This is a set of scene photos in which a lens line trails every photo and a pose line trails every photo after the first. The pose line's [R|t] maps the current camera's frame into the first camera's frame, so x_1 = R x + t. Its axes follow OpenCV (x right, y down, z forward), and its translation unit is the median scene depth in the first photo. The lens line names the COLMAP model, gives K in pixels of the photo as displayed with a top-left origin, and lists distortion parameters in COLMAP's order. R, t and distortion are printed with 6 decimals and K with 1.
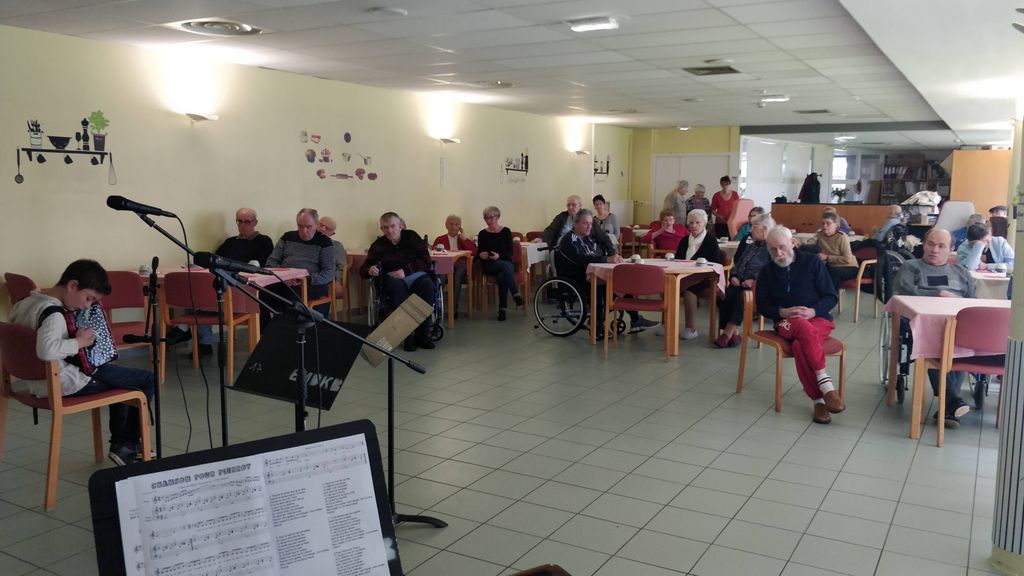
lens RADIAL K [[830.3, 0, 512.0], [0, 830.3, 288.0], [0, 0, 1]] dist [0.134739, -0.228264]
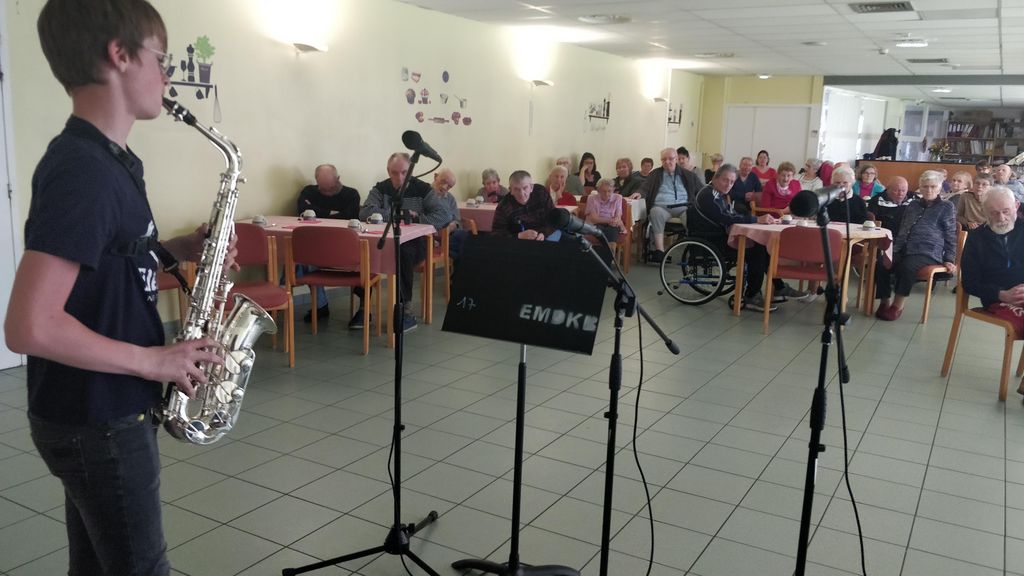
lens RADIAL K [[831.1, 0, 512.0], [0, 831.1, 288.0], [0, 0, 1]] dist [0.105538, -0.167088]
pose [[0.999715, 0.022634, 0.007537, -0.133998], [-0.023040, 0.997991, 0.059024, -0.007943], [-0.006186, -0.059181, 0.998228, 0.093483]]
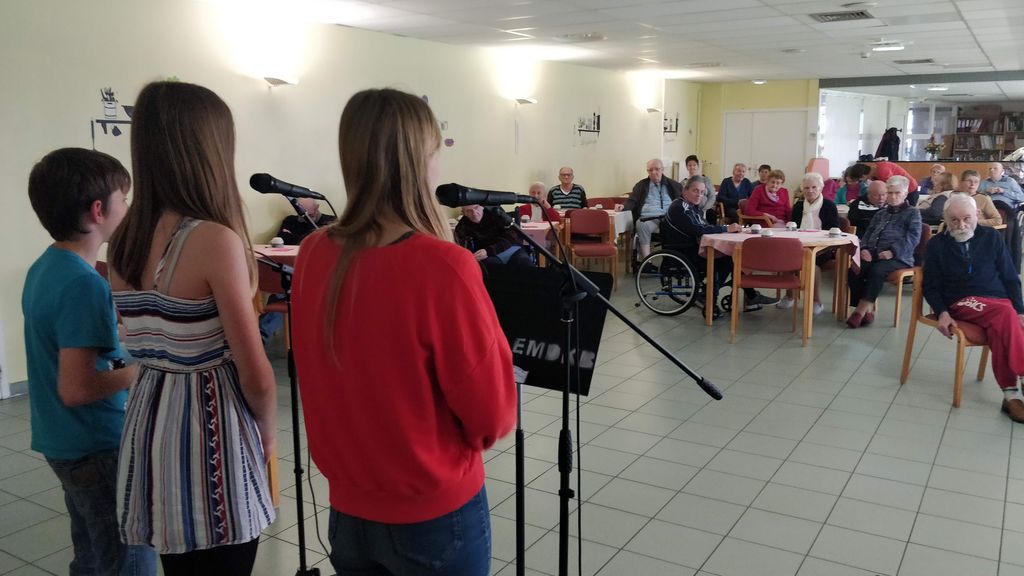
lens RADIAL K [[831.1, 0, 512.0], [0, 831.1, 288.0], [0, 0, 1]] dist [0.105538, -0.167088]
pose [[0.999511, -0.011928, -0.028903, -0.080017], [0.013304, 0.998764, 0.047891, -0.016764], [0.028296, -0.048252, 0.998434, 0.076064]]
